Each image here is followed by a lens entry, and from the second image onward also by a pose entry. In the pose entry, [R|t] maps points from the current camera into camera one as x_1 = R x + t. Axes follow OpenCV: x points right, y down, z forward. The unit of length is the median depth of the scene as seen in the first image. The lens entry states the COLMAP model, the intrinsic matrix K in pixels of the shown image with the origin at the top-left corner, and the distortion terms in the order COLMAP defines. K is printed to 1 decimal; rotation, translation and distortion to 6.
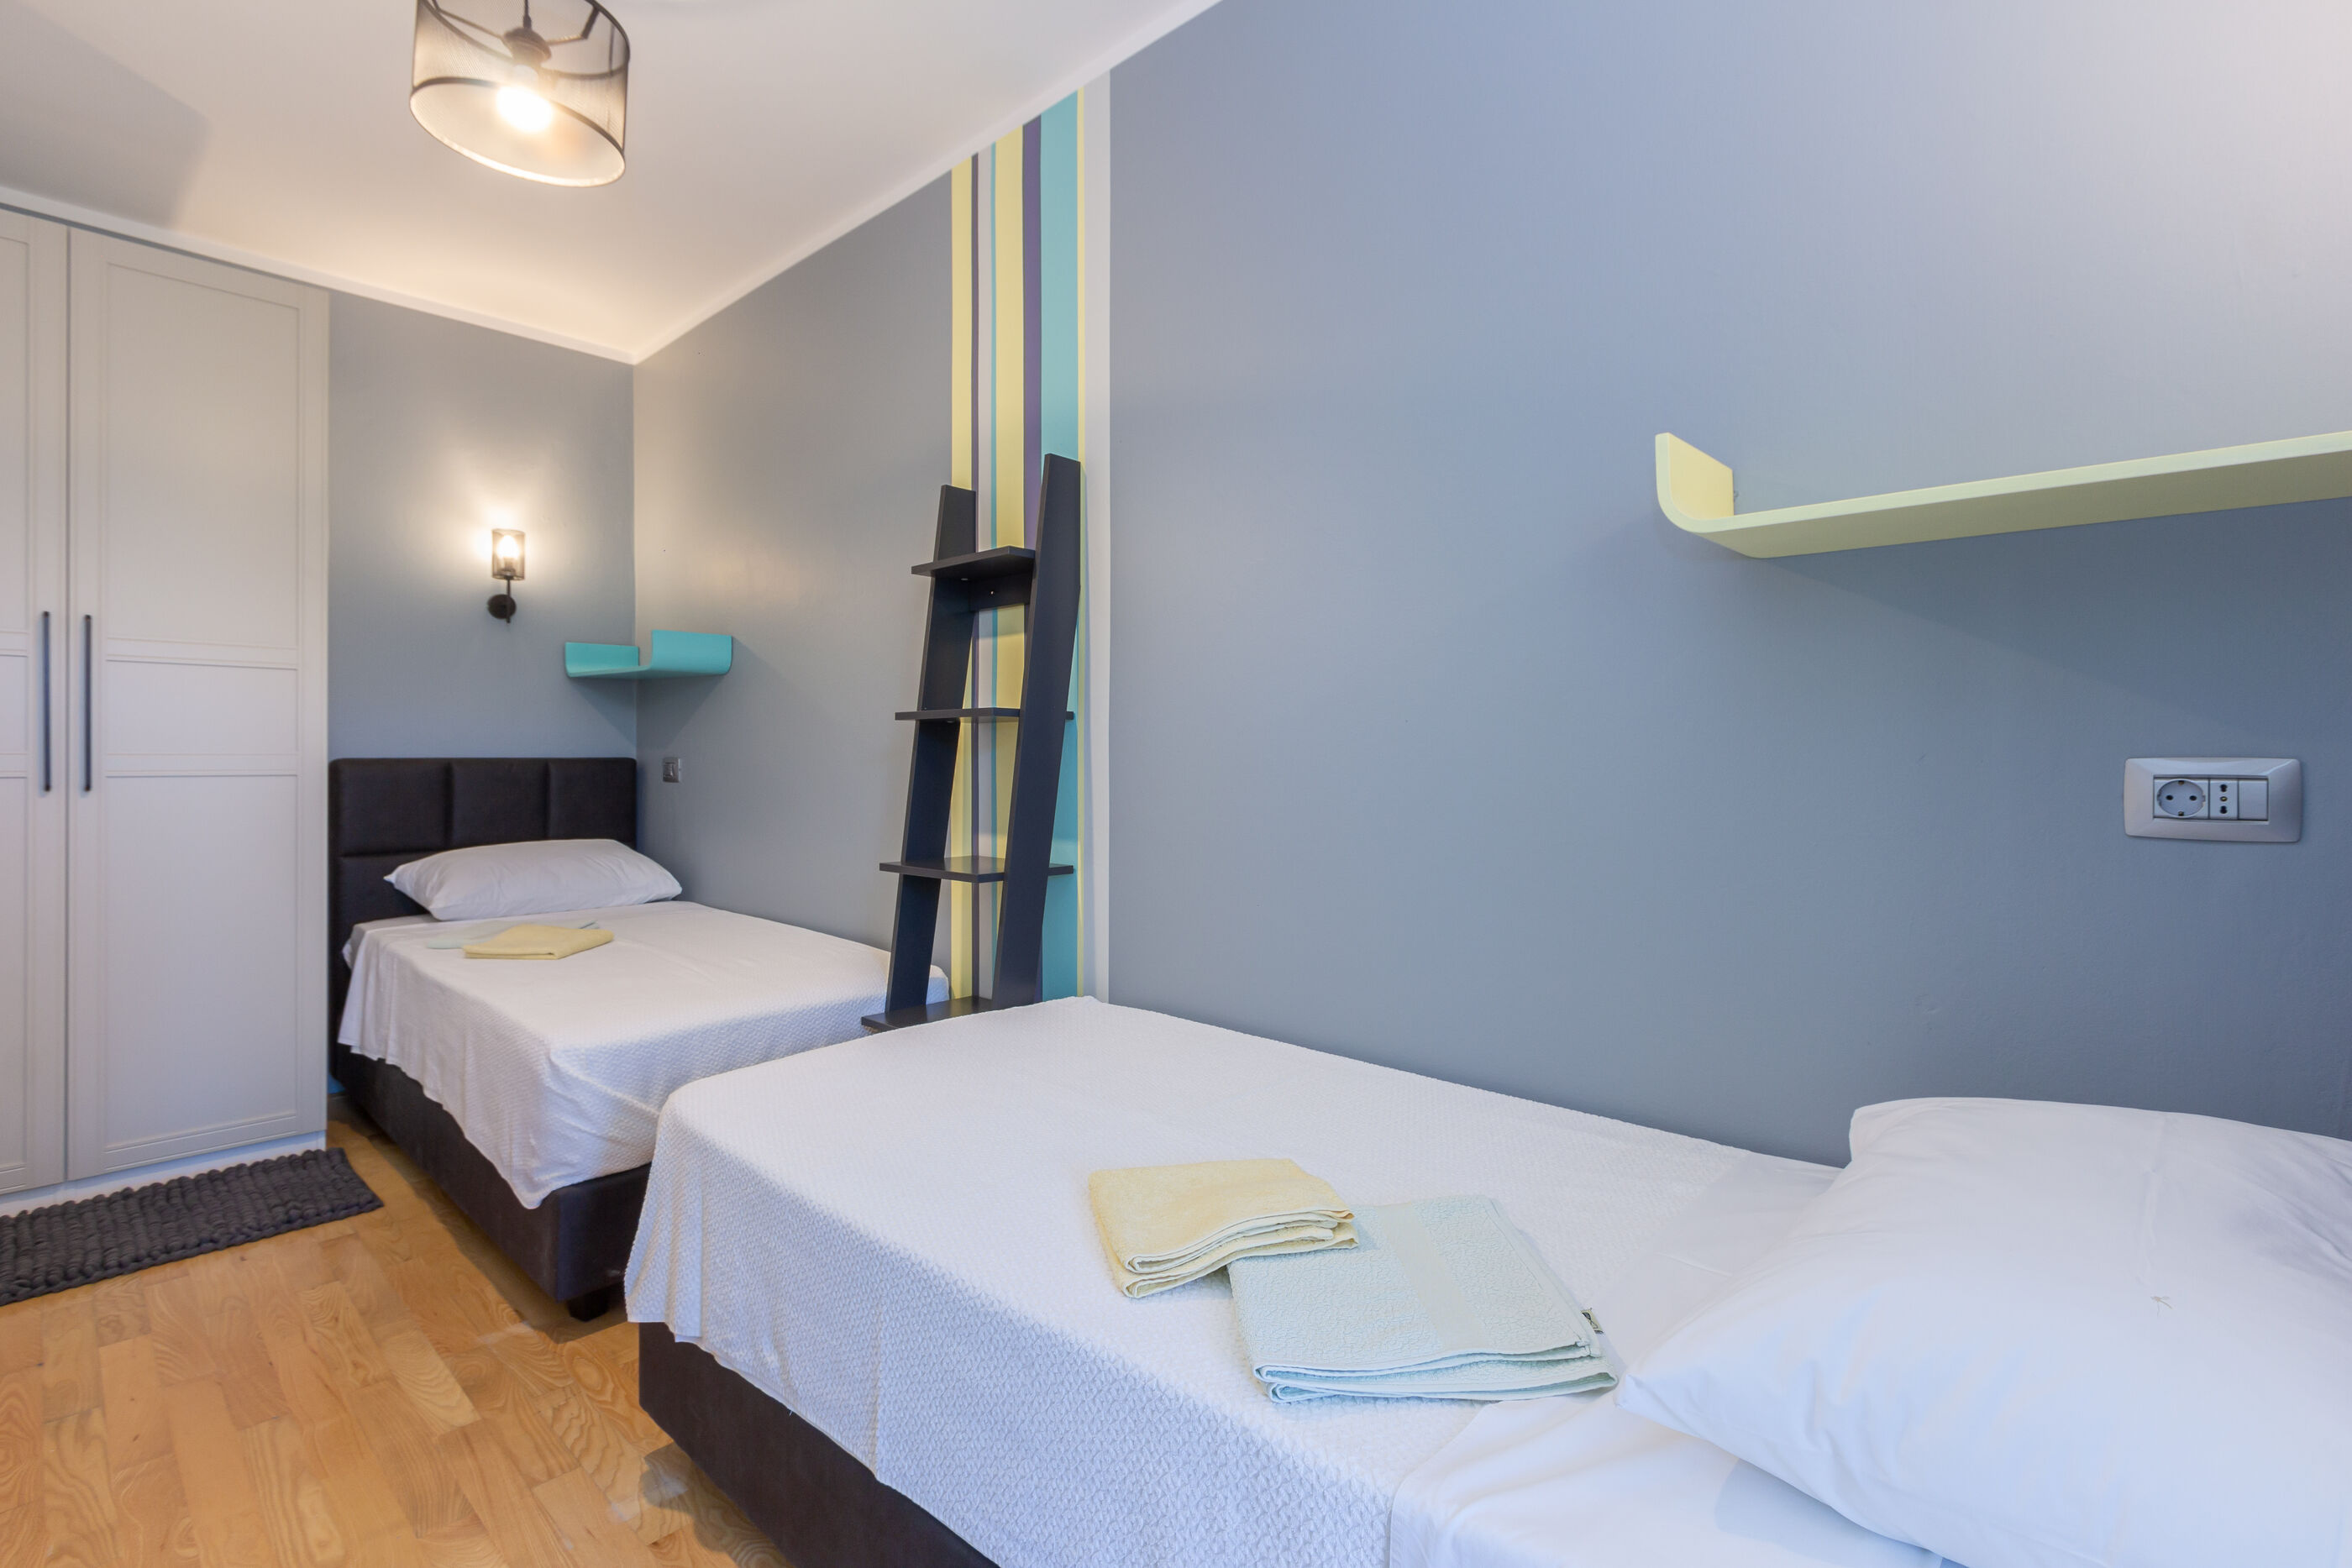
lens RADIAL K [[1078.1, 0, 1185.3], [0, 1078.1, 771.7], [0, 0, 1]] dist [-0.000470, -0.000635]
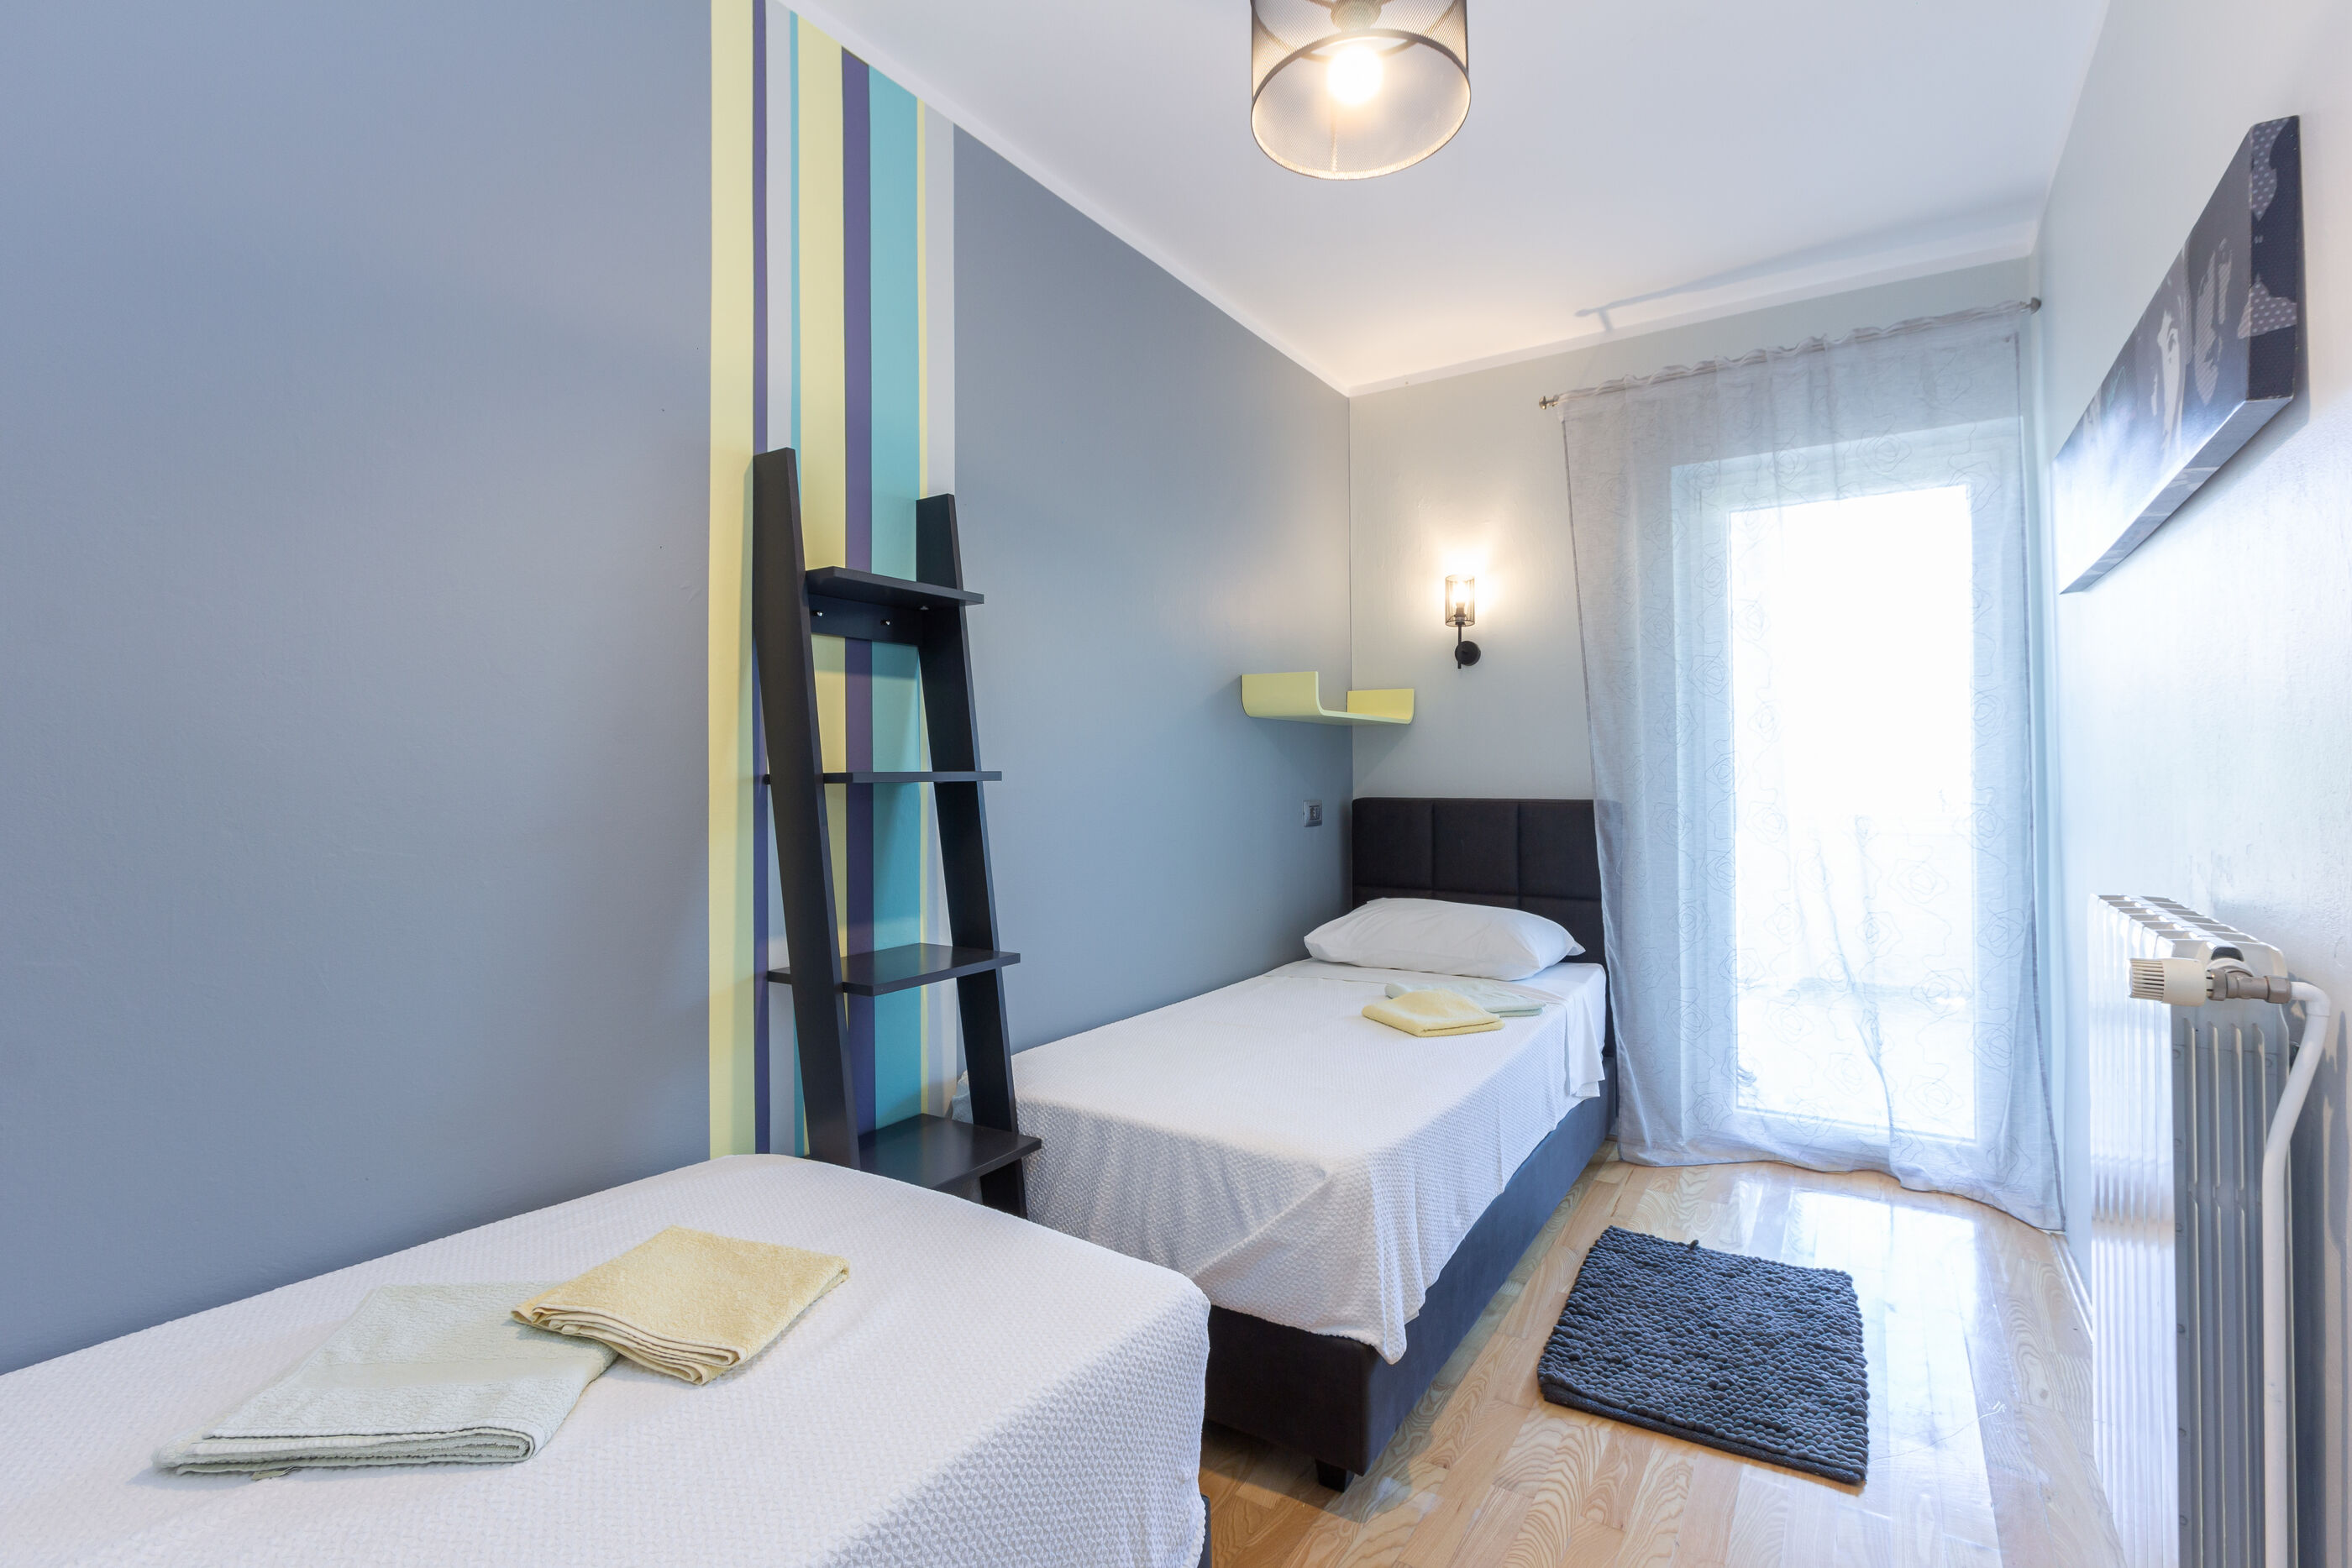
lens RADIAL K [[1078.1, 0, 1185.3], [0, 1078.1, 771.7], [0, 0, 1]] dist [-0.000470, -0.000635]
pose [[-0.168492, -0.005074, 0.985690, -1.044246], [0.015176, 0.999855, 0.007741, -0.062161], [-0.985586, 0.016263, -0.168390, 0.937621]]
